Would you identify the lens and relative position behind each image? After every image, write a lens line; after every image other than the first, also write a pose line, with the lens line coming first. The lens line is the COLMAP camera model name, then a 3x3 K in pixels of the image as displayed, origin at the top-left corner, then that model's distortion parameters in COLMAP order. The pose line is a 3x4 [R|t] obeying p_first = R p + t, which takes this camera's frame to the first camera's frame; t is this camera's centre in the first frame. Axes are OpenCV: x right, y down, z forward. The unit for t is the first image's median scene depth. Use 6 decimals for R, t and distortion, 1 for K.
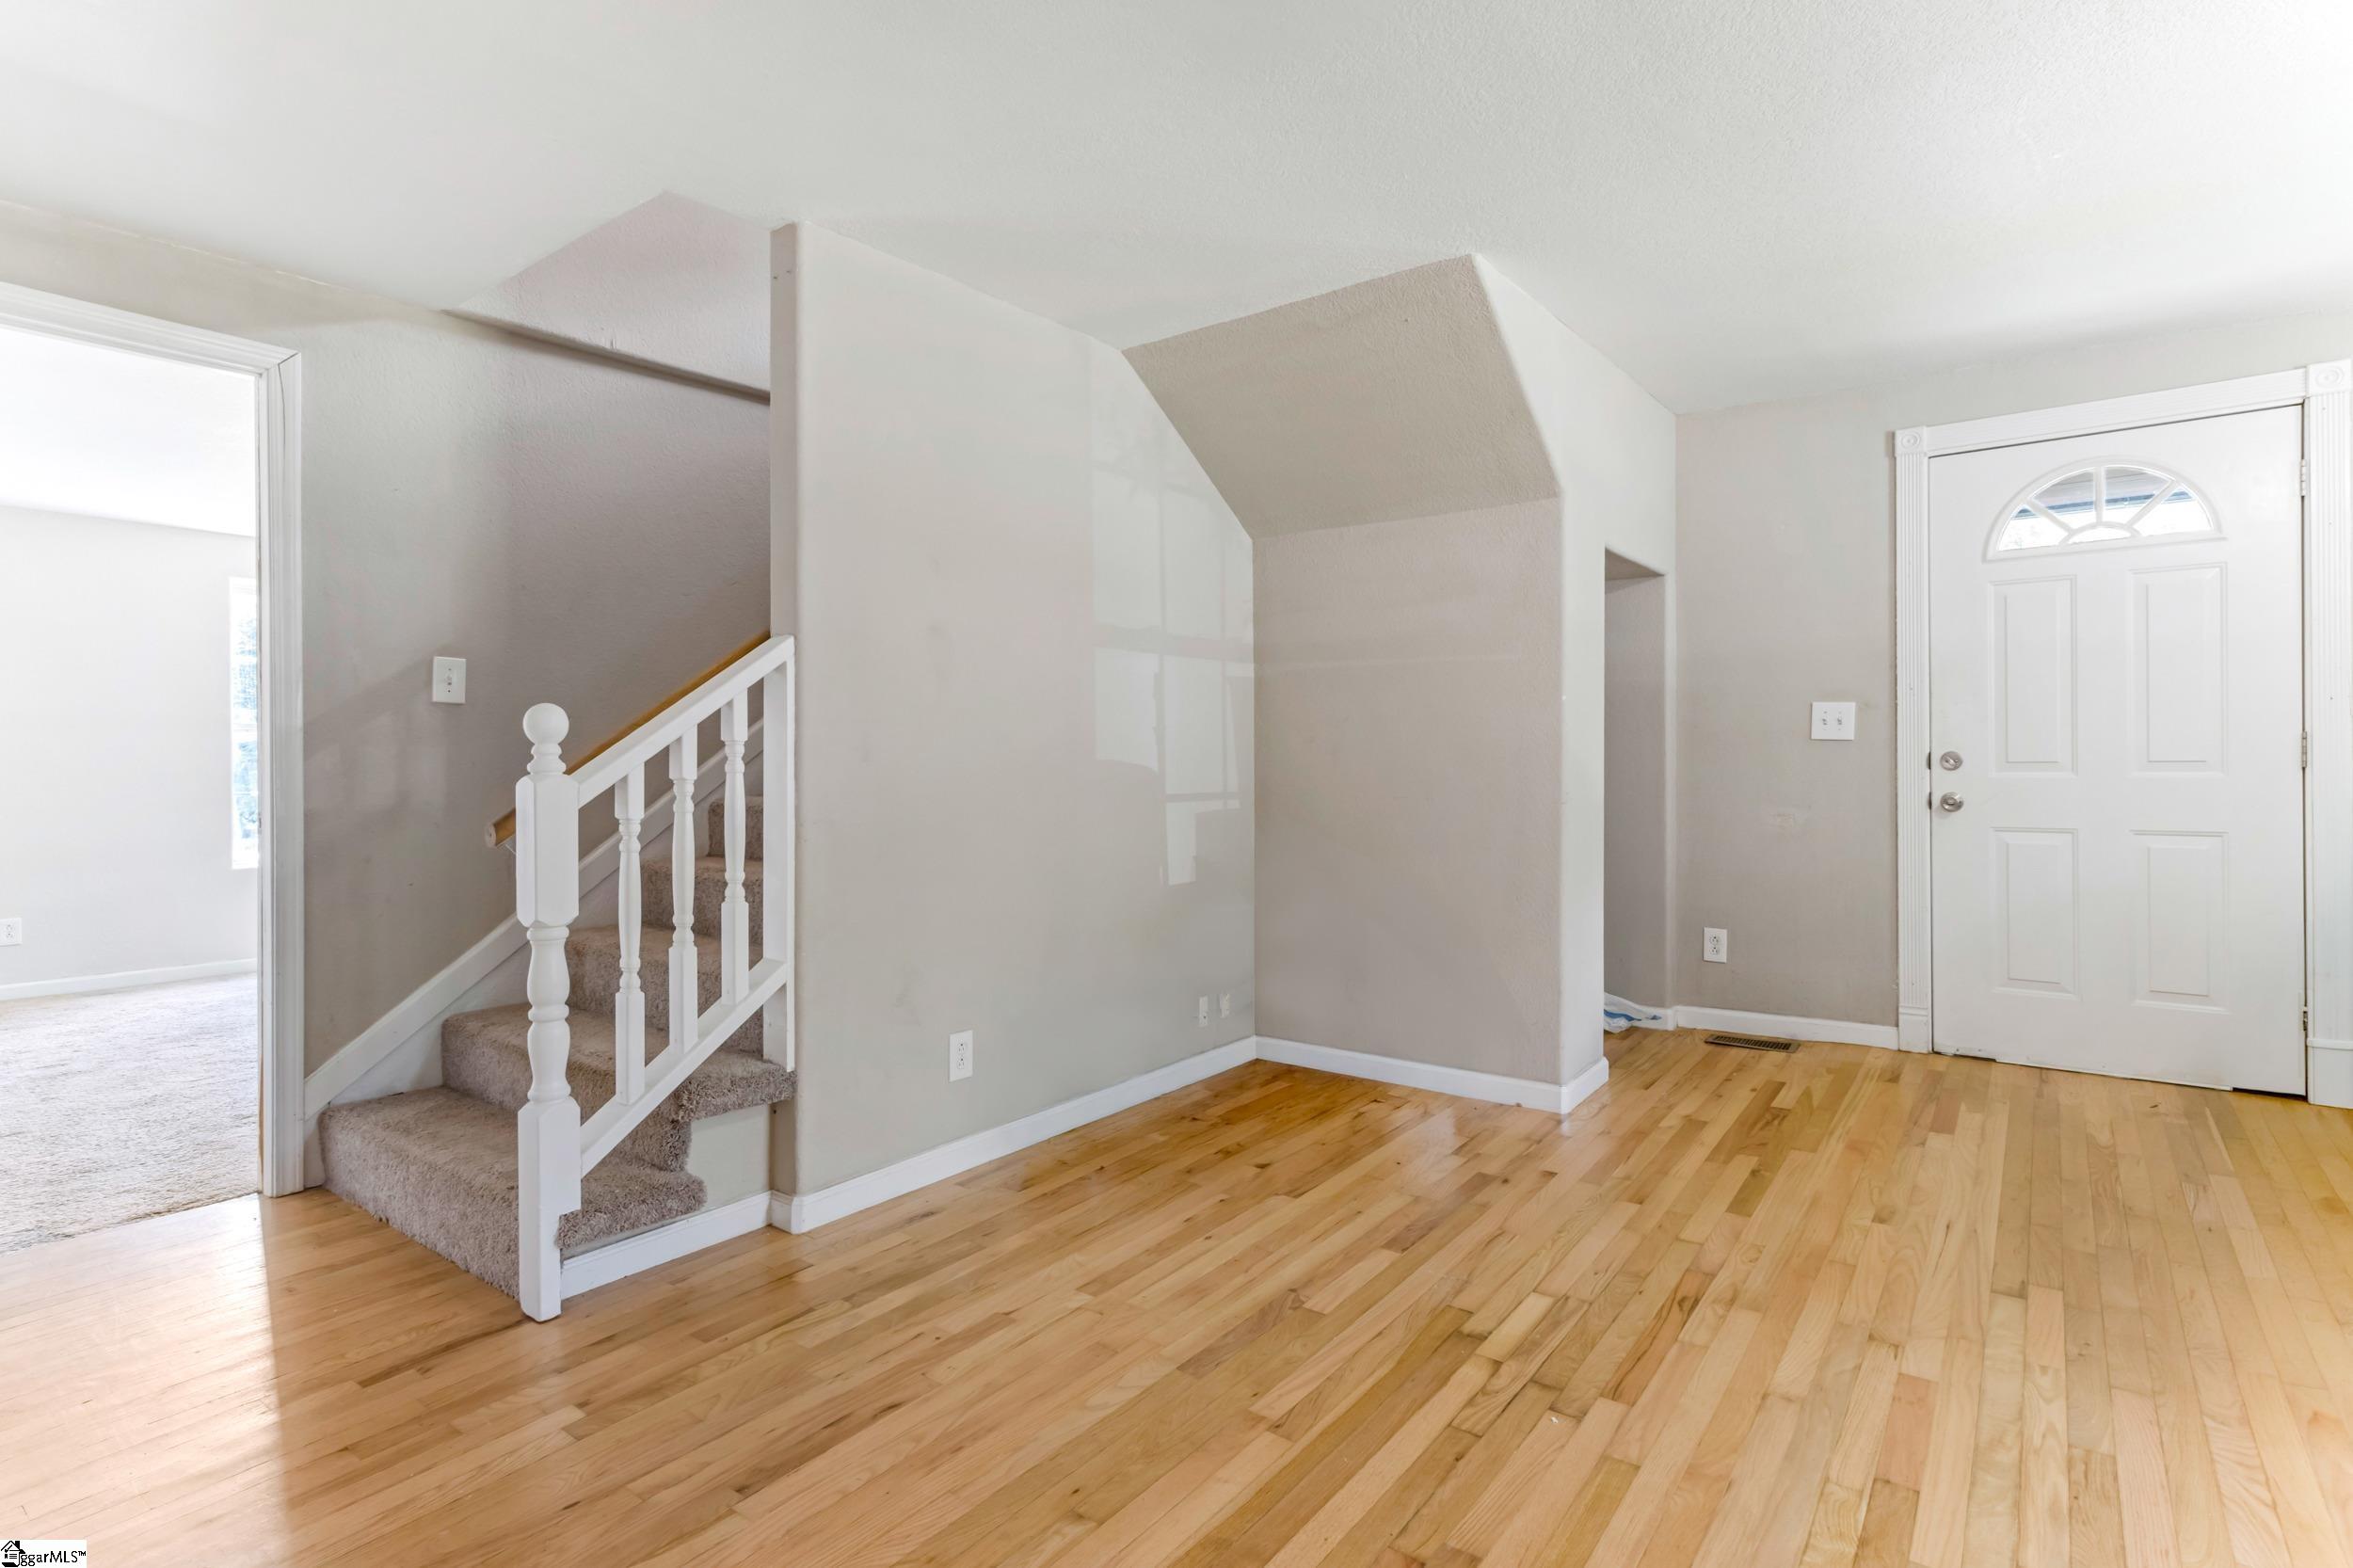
lens RADIAL K [[1154.4, 0, 1176.5], [0, 1154.4, 784.0], [0, 0, 1]] dist [-0.001554, -0.000515]
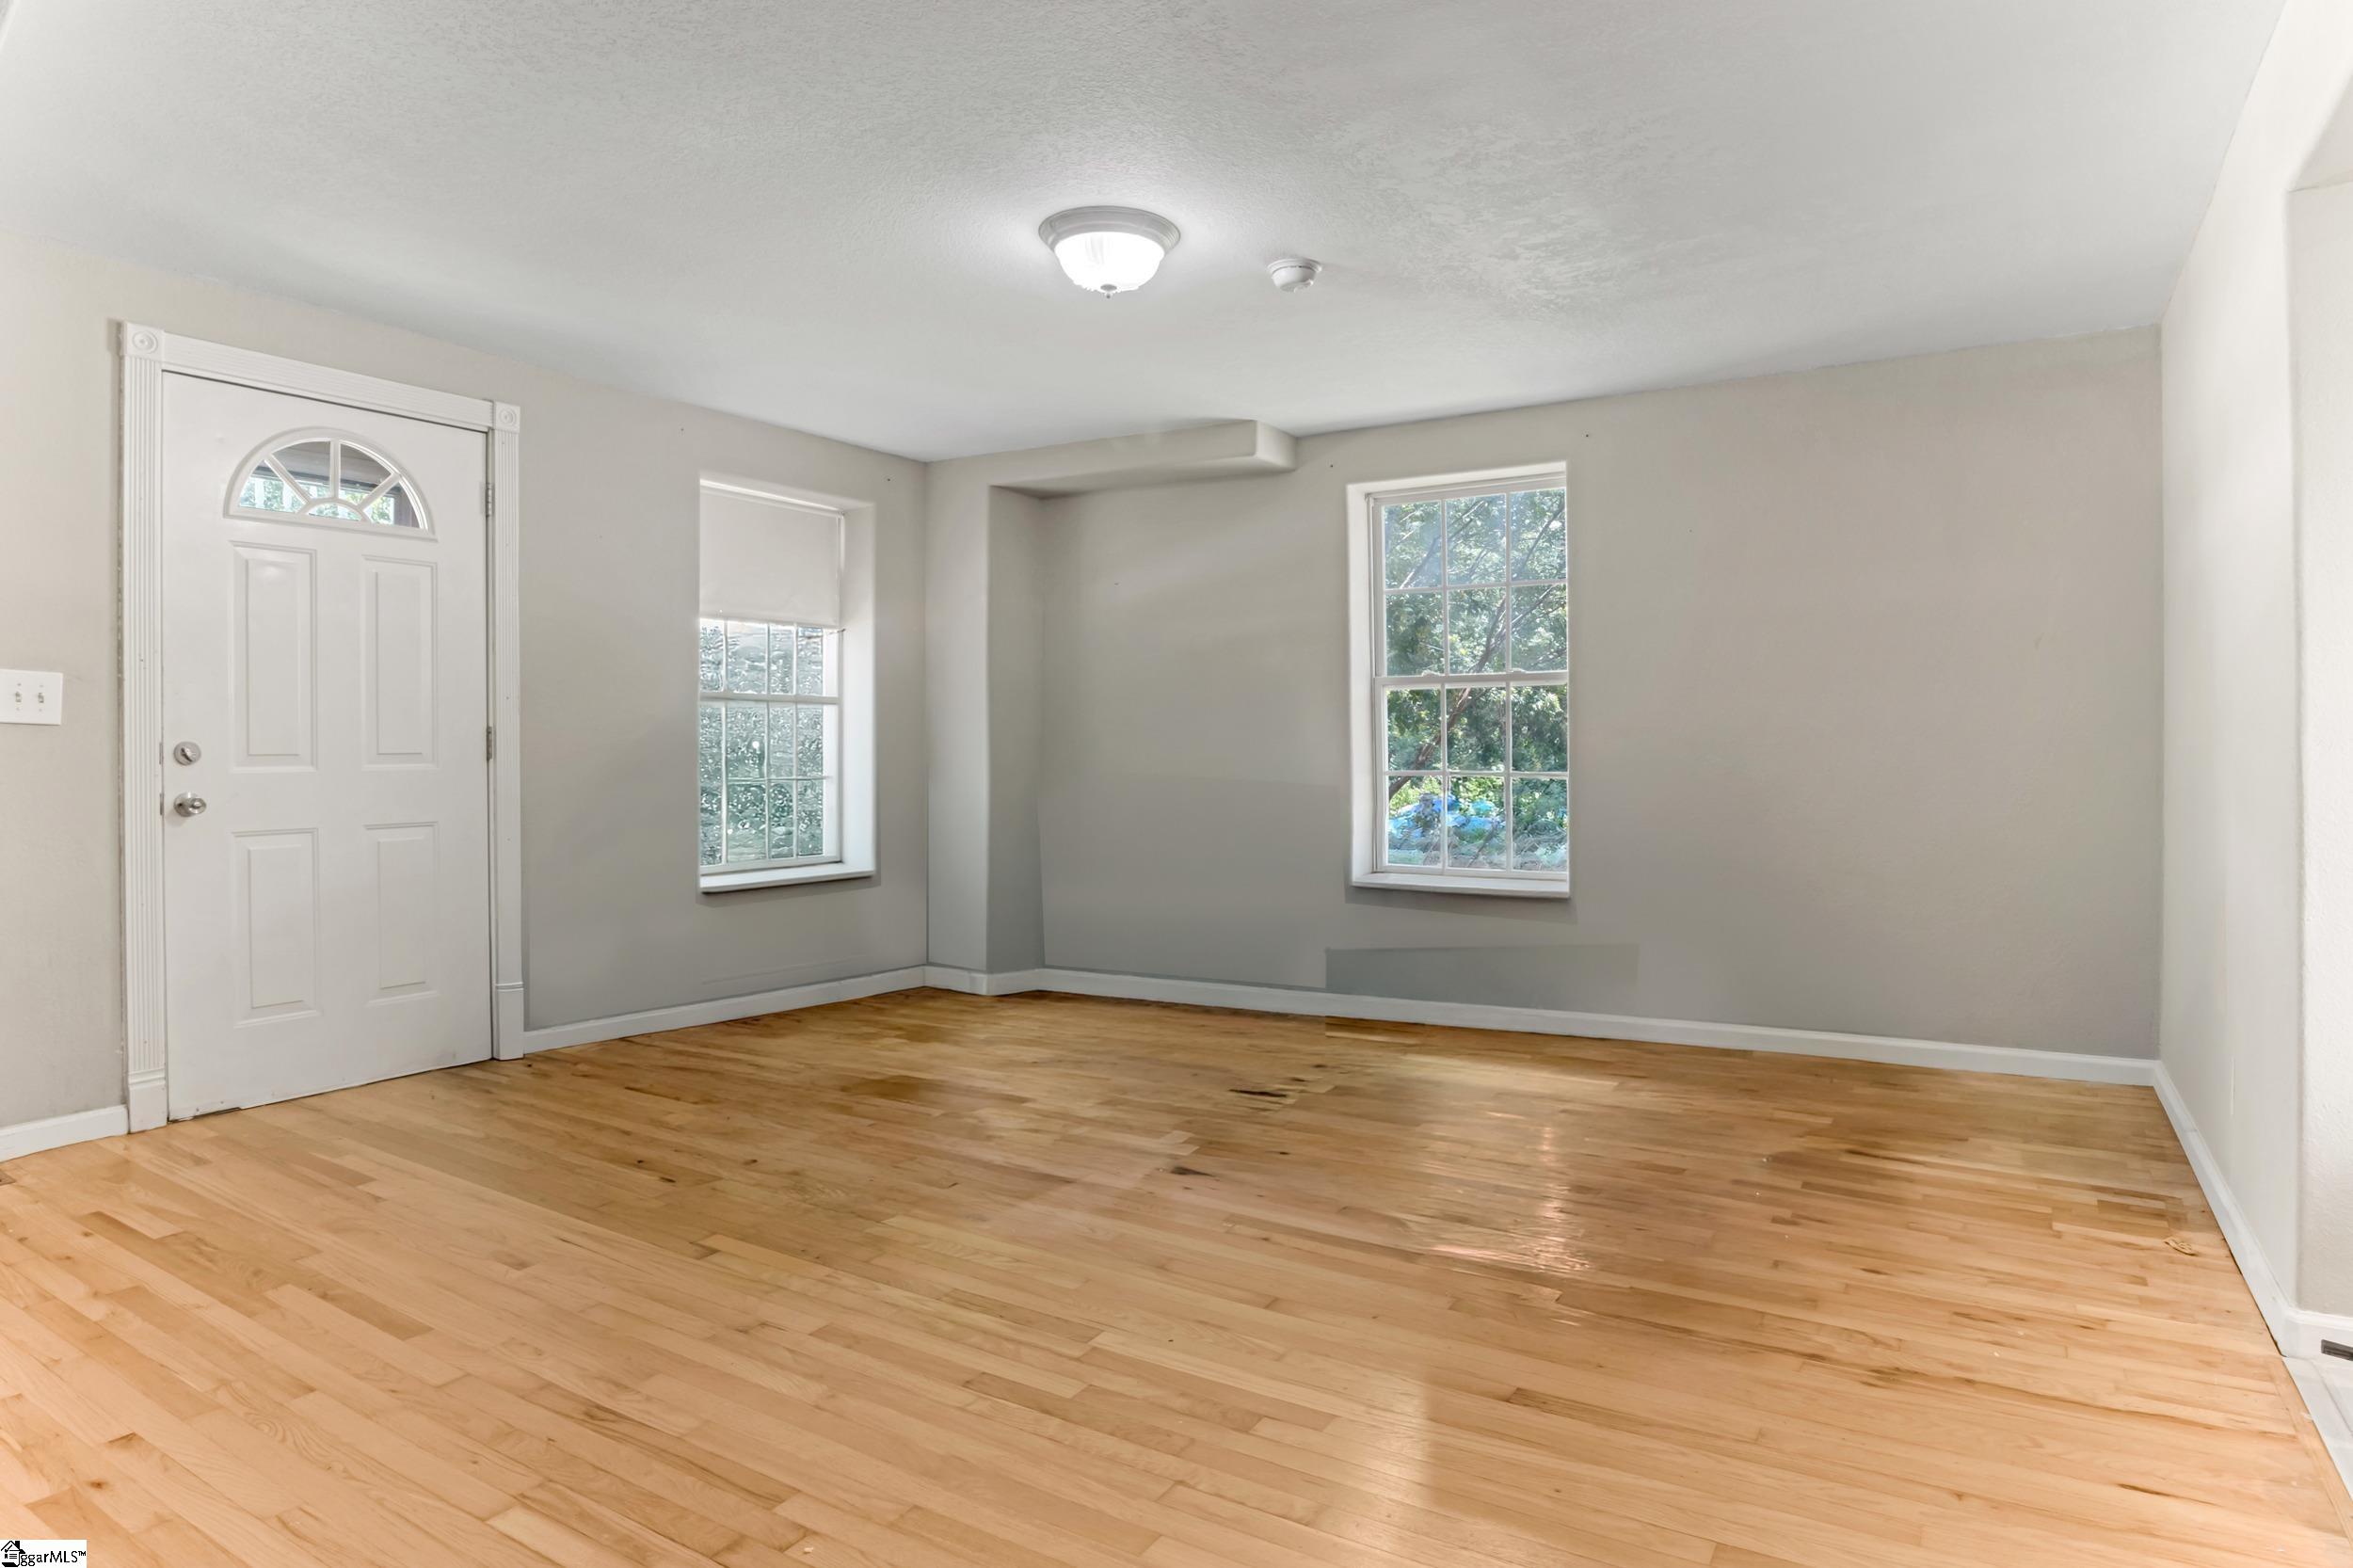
lens RADIAL K [[1321.1, 0, 1174.7], [0, 1321.1, 754.7], [0, 0, 1]] dist [-0.025113, -0.001160]
pose [[-0.089873, 0.002265, 0.995951, -0.351508], [0.026715, 0.999643, 0.000137, -0.001020], [-0.995595, 0.026619, -0.089901, 0.465647]]
